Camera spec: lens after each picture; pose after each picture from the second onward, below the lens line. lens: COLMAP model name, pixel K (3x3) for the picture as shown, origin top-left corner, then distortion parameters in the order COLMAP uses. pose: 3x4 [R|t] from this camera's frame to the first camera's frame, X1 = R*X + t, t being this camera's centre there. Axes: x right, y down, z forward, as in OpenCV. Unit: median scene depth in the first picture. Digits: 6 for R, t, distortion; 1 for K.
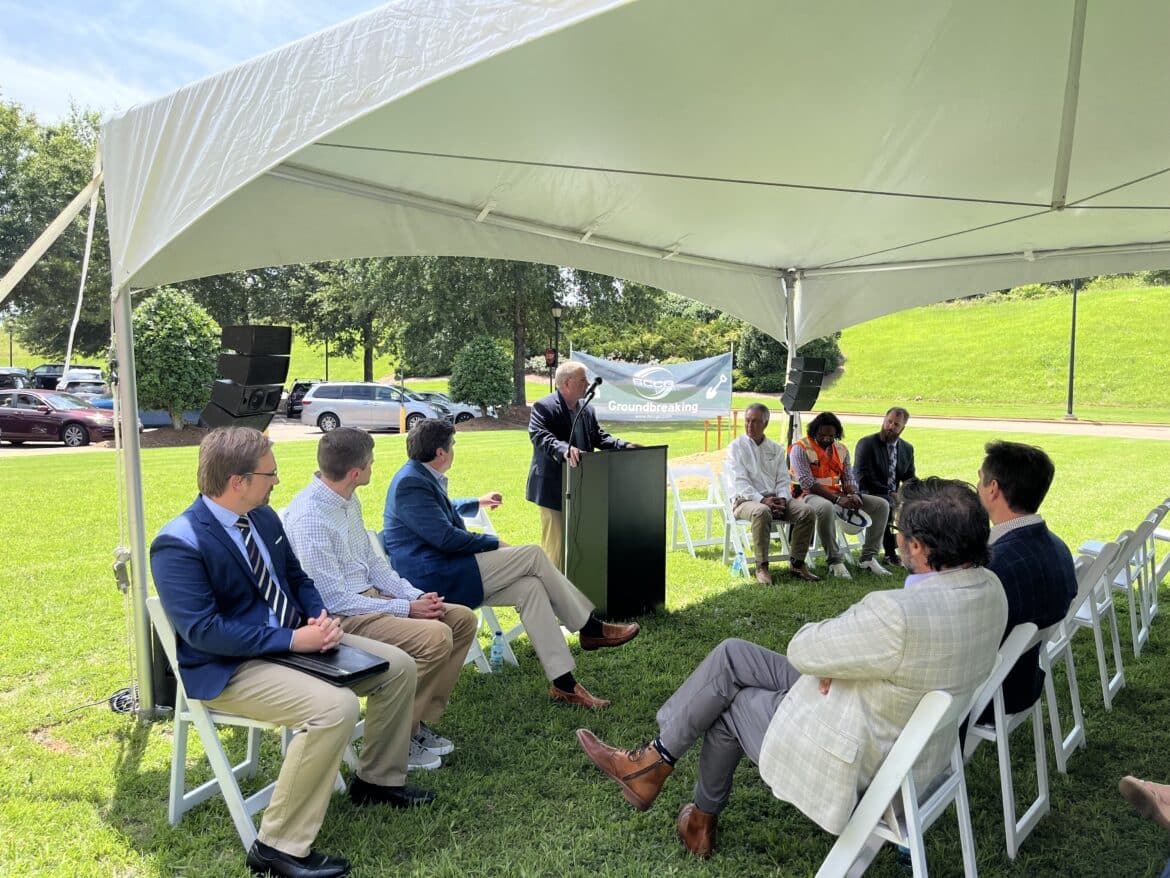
lens RADIAL K [[880.9, 0, 595.1], [0, 880.9, 445.8], [0, 0, 1]] dist [0.061582, -0.082216]
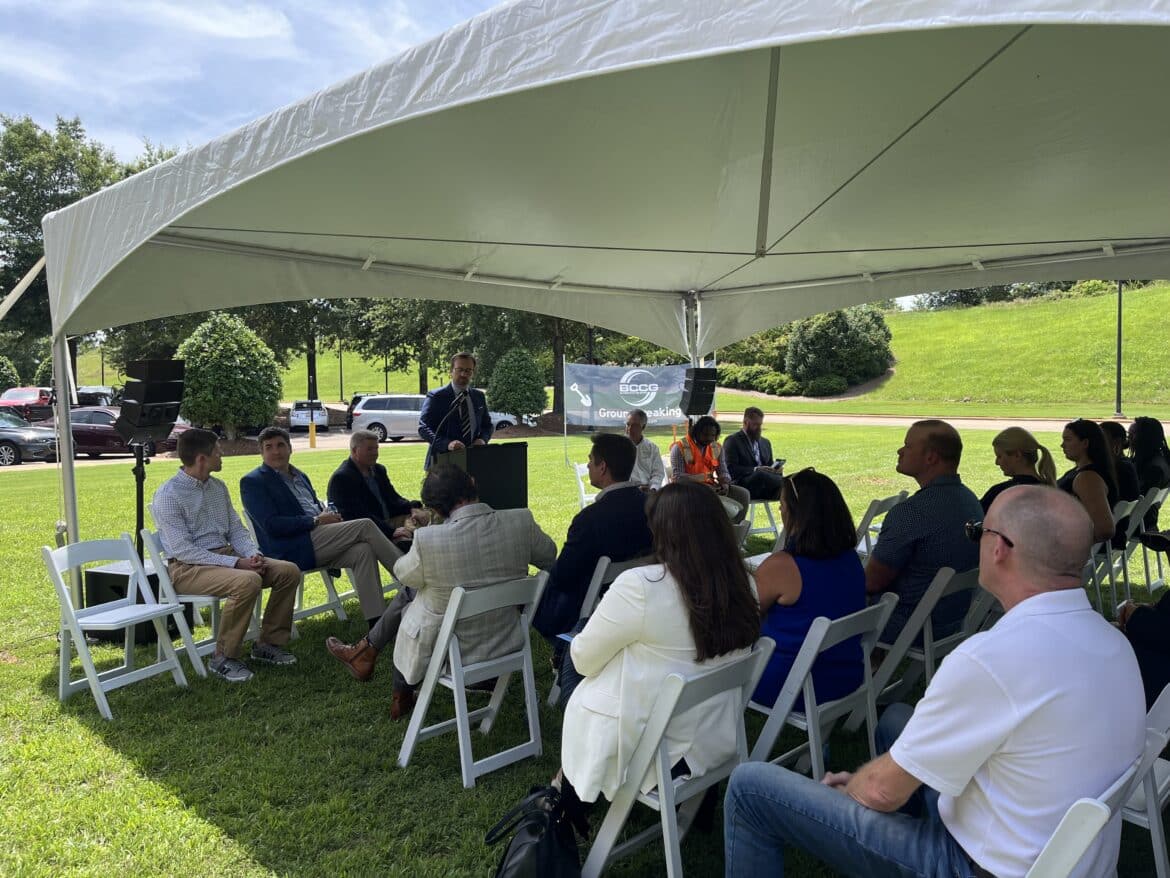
lens RADIAL K [[880.9, 0, 593.6], [0, 880.9, 428.9], [0, 0, 1]] dist [0.061582, -0.082216]
pose [[0.996109, -0.015646, -0.086729, 0.071415], [0.013284, 0.999527, -0.027754, 0.003288], [0.087122, 0.026494, 0.995845, -0.054074]]
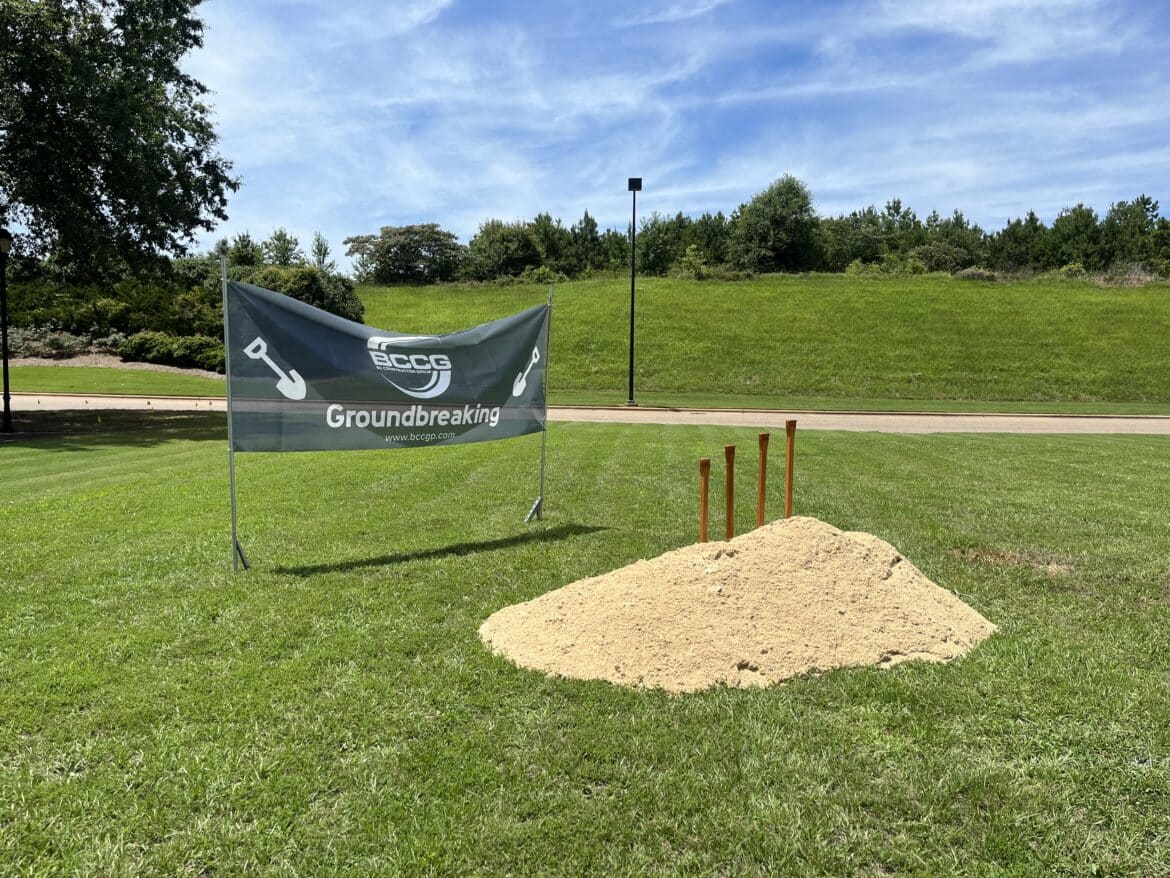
lens RADIAL K [[880.9, 0, 579.9], [0, 880.9, 447.6], [0, 0, 1]] dist [0.061582, -0.082216]
pose [[0.830066, -0.046102, 0.555756, -0.090285], [0.034630, 0.998915, 0.031141, -0.028833], [-0.556589, -0.006603, 0.830762, 0.413896]]
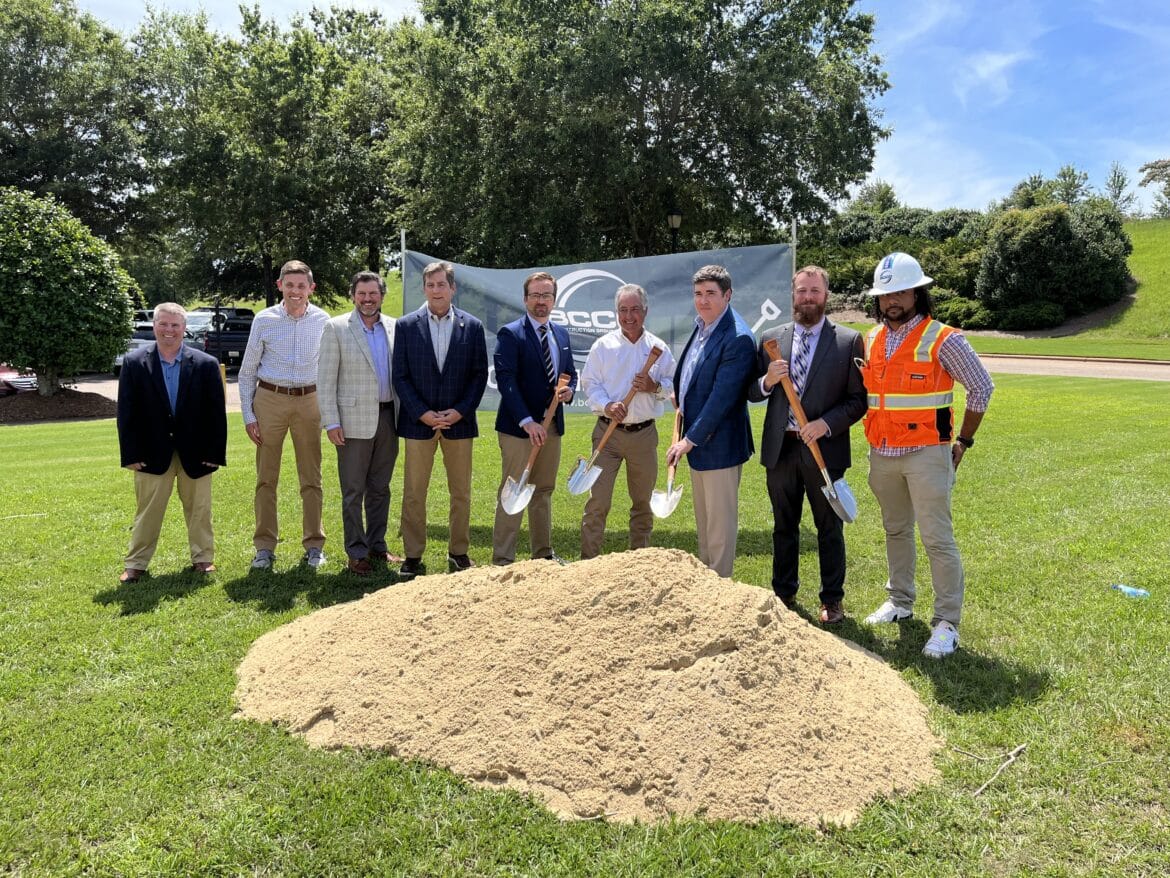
lens RADIAL K [[880.9, 0, 589.6], [0, 880.9, 435.9], [0, 0, 1]] dist [0.061582, -0.082216]
pose [[0.962436, 0.024803, -0.270373, 0.126574], [-0.009068, 0.998199, 0.059294, -0.030437], [0.271357, -0.054615, 0.960928, 0.422703]]
